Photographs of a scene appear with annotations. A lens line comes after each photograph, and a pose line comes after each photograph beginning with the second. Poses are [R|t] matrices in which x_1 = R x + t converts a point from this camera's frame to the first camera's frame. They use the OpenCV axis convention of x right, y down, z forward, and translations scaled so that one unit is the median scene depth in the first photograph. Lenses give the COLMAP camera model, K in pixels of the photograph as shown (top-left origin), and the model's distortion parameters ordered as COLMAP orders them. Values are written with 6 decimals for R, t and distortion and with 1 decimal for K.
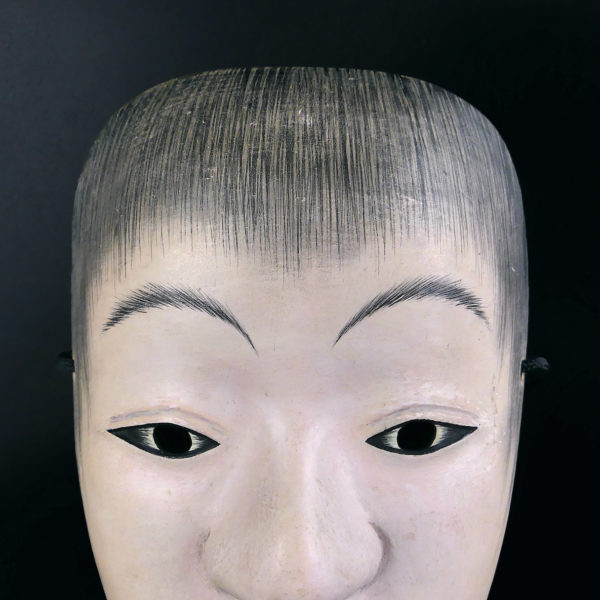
lens RADIAL K [[879.9, 0, 305.7], [0, 879.9, 304.7], [0, 0, 1]] dist [-0.041325, 0.000000]
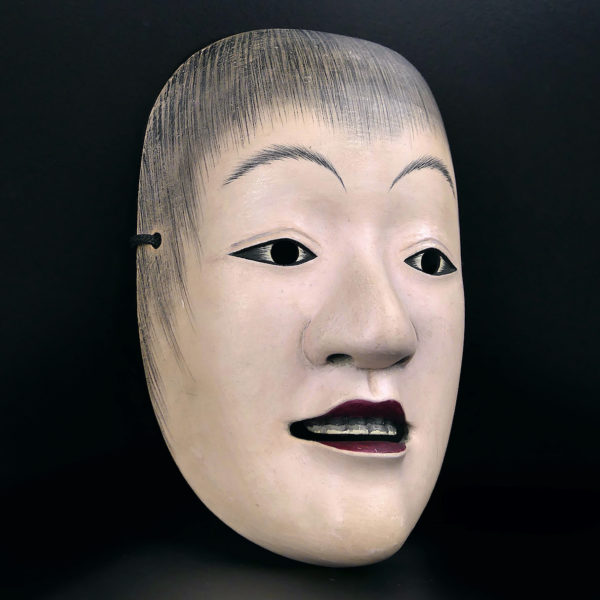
lens RADIAL K [[1510.9, 0, 299.3], [0, 1510.9, 299.4], [0, 0, 1]] dist [-0.064228, 0.000000]
pose [[0.900291, 0.049583, 0.432454, -1.222984], [0.077190, 0.959560, -0.270714, 0.917362], [-0.428389, 0.277103, 0.860056, -1.138222]]
